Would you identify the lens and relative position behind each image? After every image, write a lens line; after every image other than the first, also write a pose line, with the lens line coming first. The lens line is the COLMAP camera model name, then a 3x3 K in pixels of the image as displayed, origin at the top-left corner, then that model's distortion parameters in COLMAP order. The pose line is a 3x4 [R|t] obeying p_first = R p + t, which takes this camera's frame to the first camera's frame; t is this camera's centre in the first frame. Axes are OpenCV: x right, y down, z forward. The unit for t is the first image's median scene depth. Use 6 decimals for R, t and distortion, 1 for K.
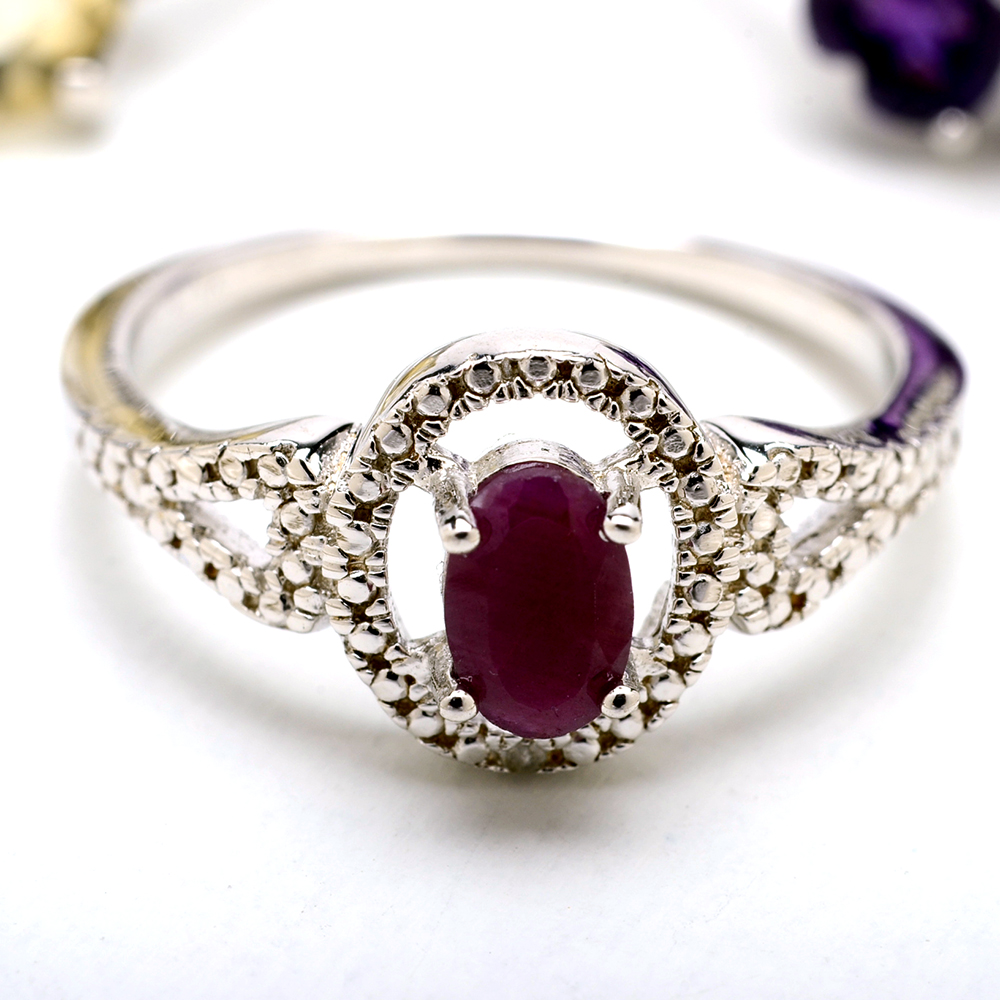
lens RADIAL K [[4828.6, 0, 499.9], [0, 4828.6, 500.2], [0, 0, 1]] dist [-0.917790, 0.000000]
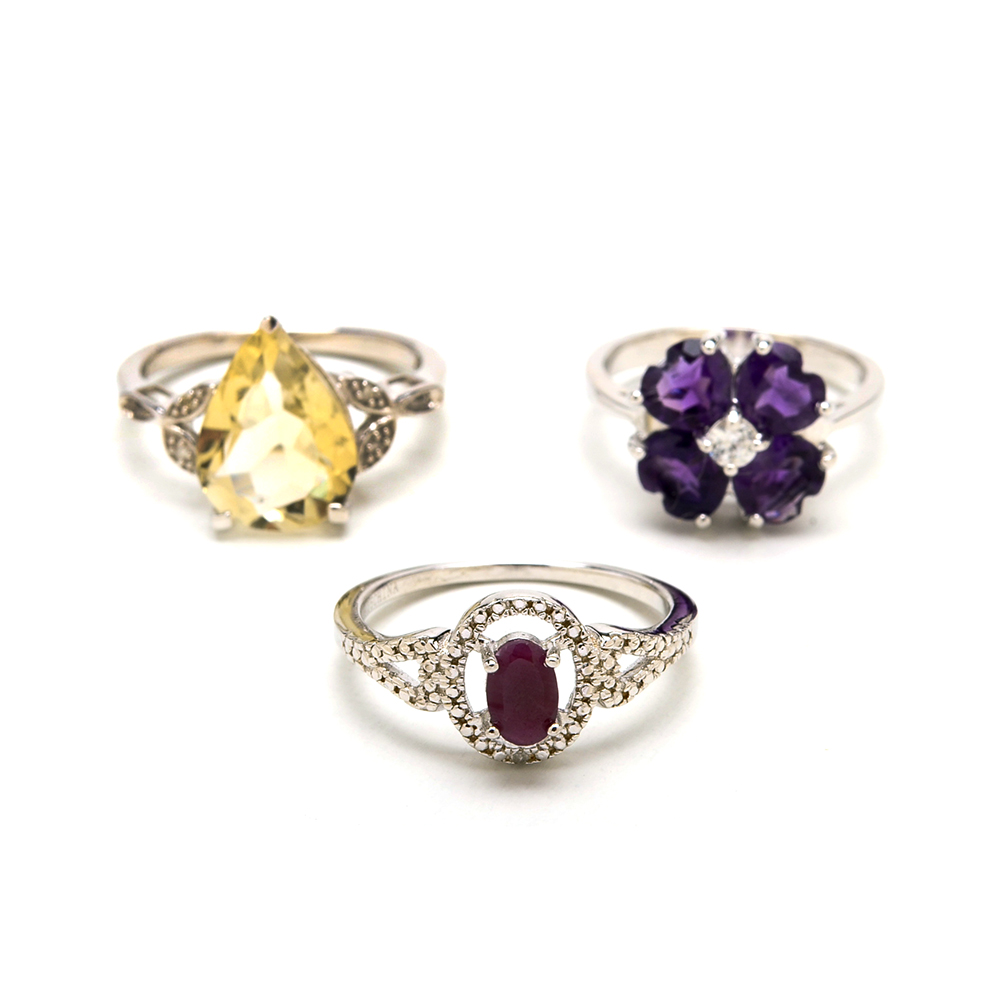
lens RADIAL K [[4828.6, 0, 500.5], [0, 4828.6, 498.5], [0, 0, 1]] dist [-0.917790, 0.000000]
pose [[0.999029, -0.028069, -0.033947, 0.086281], [0.023457, 0.991322, -0.129344, 0.249912], [0.037283, 0.128422, 0.991019, -1.577323]]
